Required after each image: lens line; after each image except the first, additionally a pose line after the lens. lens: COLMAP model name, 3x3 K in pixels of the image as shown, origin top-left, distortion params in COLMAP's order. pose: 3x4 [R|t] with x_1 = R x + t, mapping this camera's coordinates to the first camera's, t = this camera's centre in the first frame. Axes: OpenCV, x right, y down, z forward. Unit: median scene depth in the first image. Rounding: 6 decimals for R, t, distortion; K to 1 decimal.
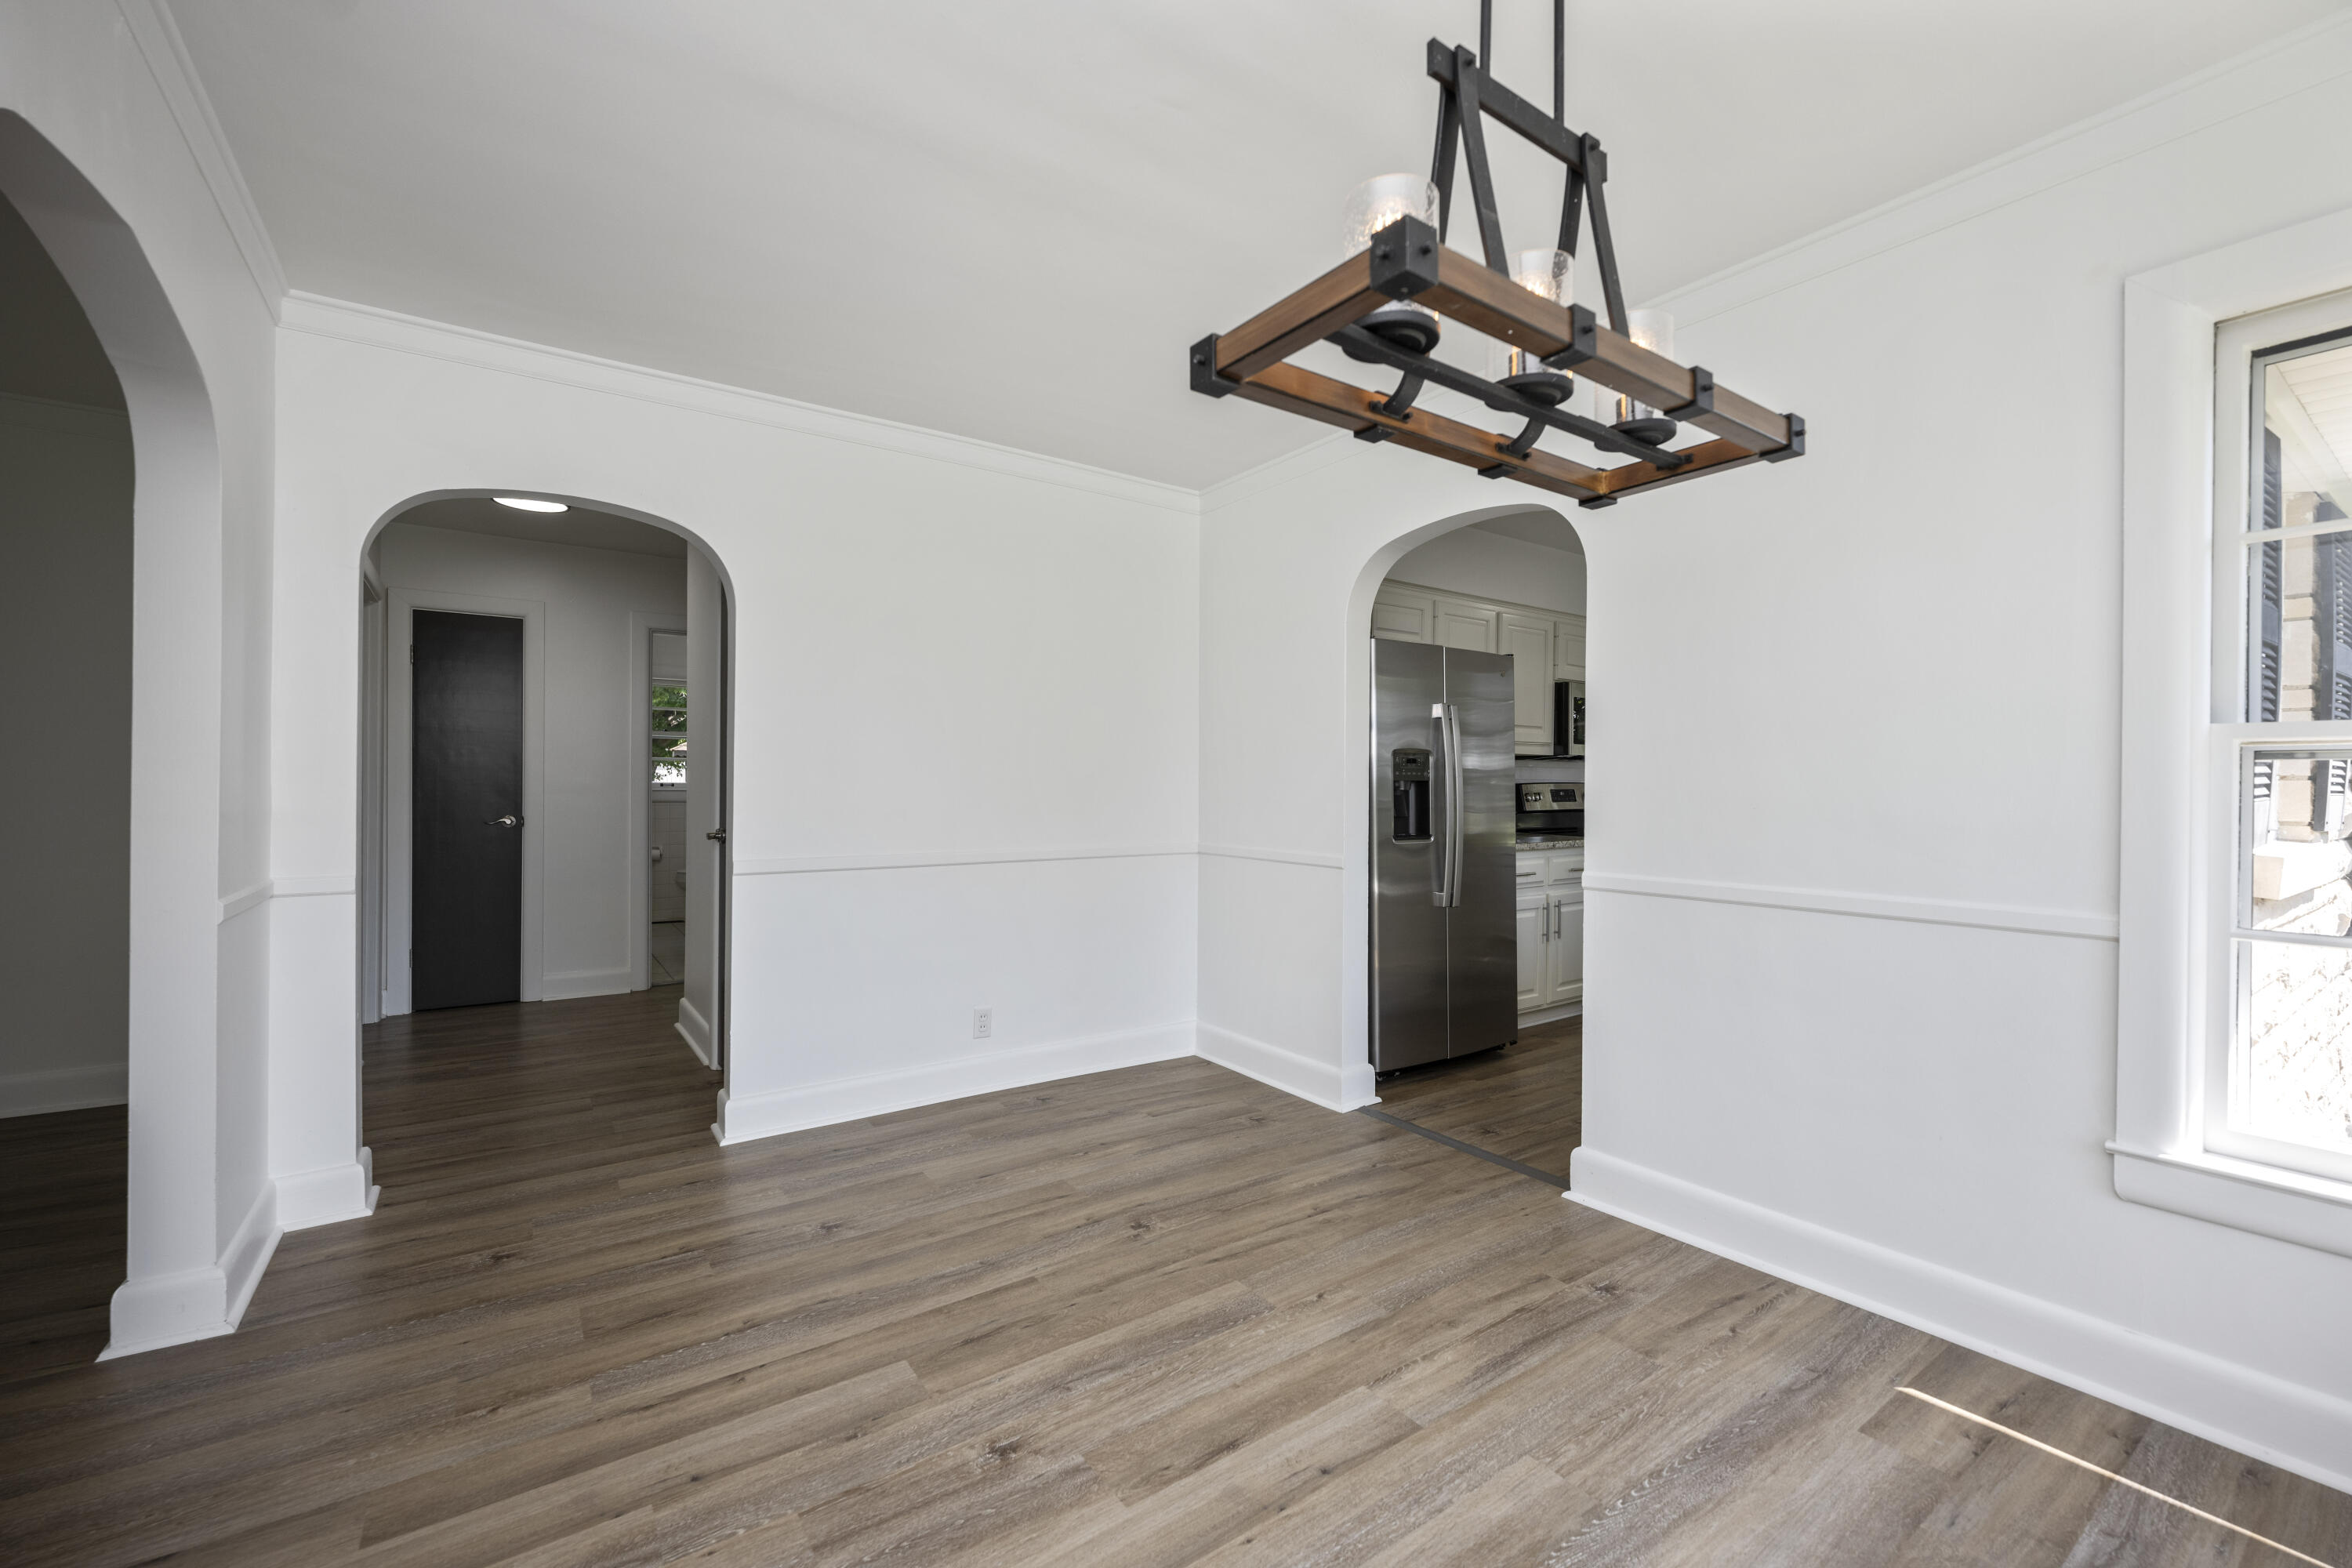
lens RADIAL K [[957.5, 0, 1170.6], [0, 957.5, 785.0], [0, 0, 1]] dist [0.001241, 0.000196]
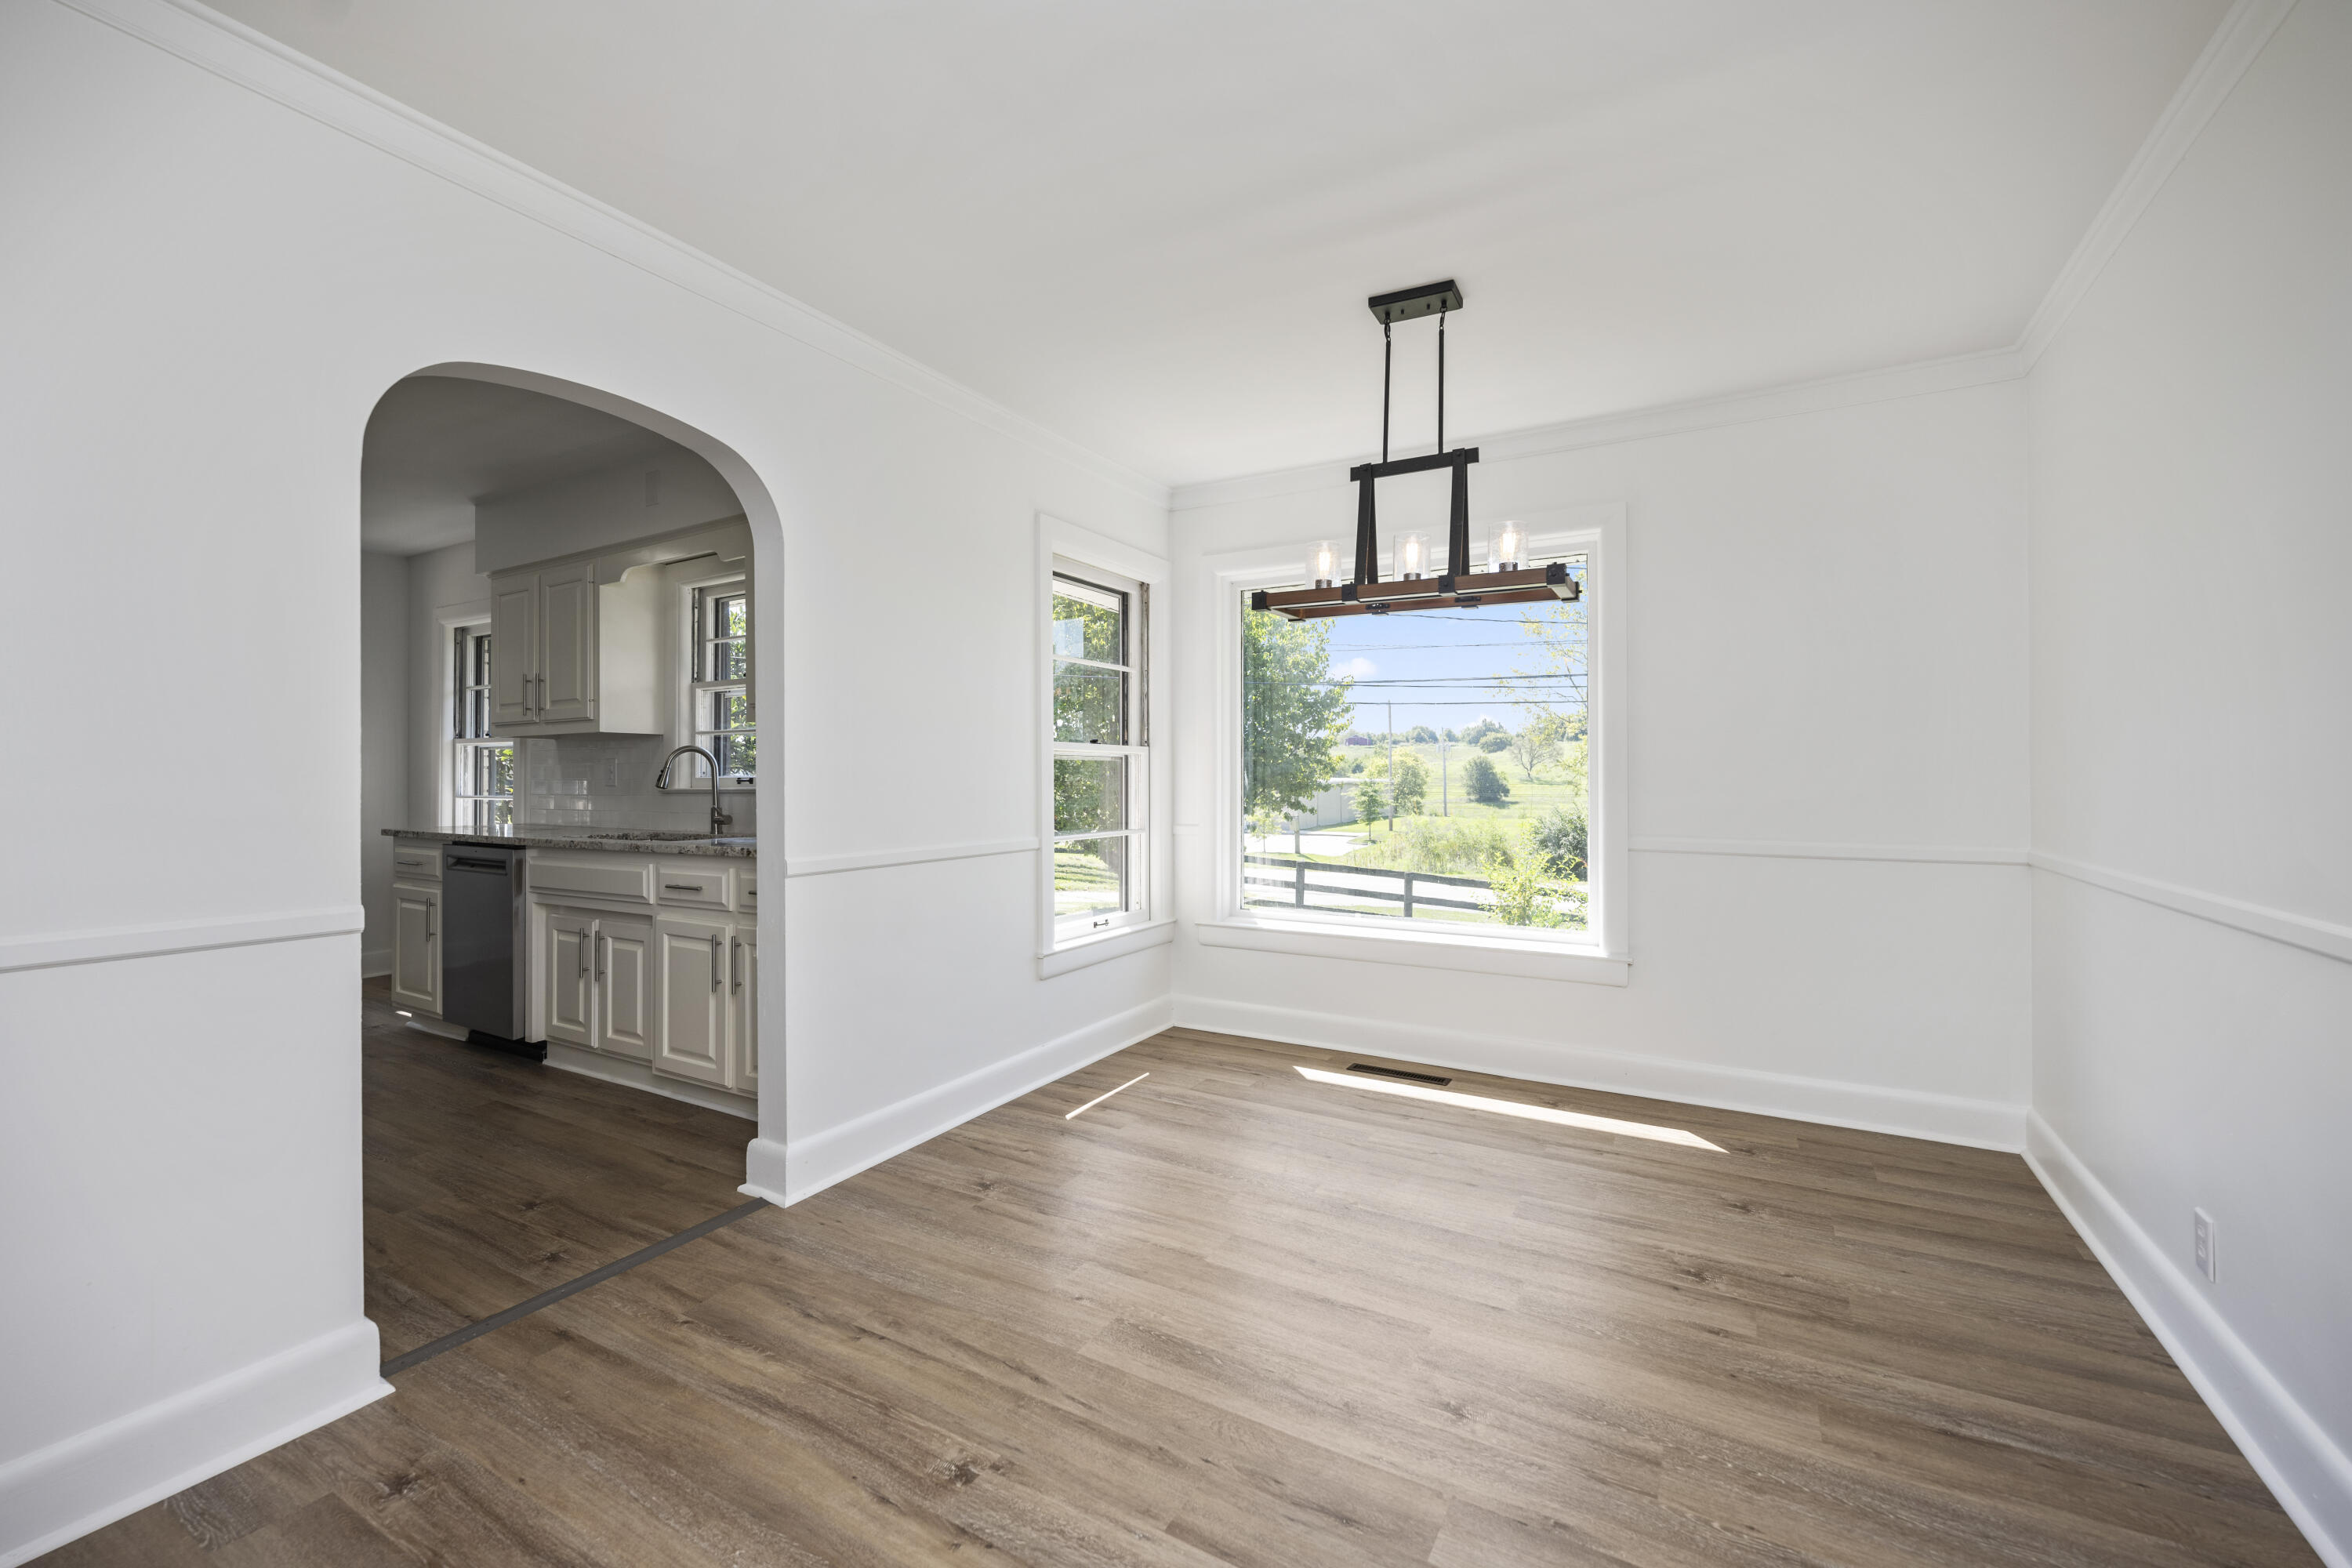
lens RADIAL K [[957.5, 0, 1177.3], [0, 957.5, 775.7], [0, 0, 1]] dist [0.001241, 0.000196]
pose [[-0.418902, -0.003773, 0.908024, -0.764834], [0.000625, 0.999990, 0.004444, 0.002351], [-0.908031, 0.002429, -0.418895, 1.321182]]
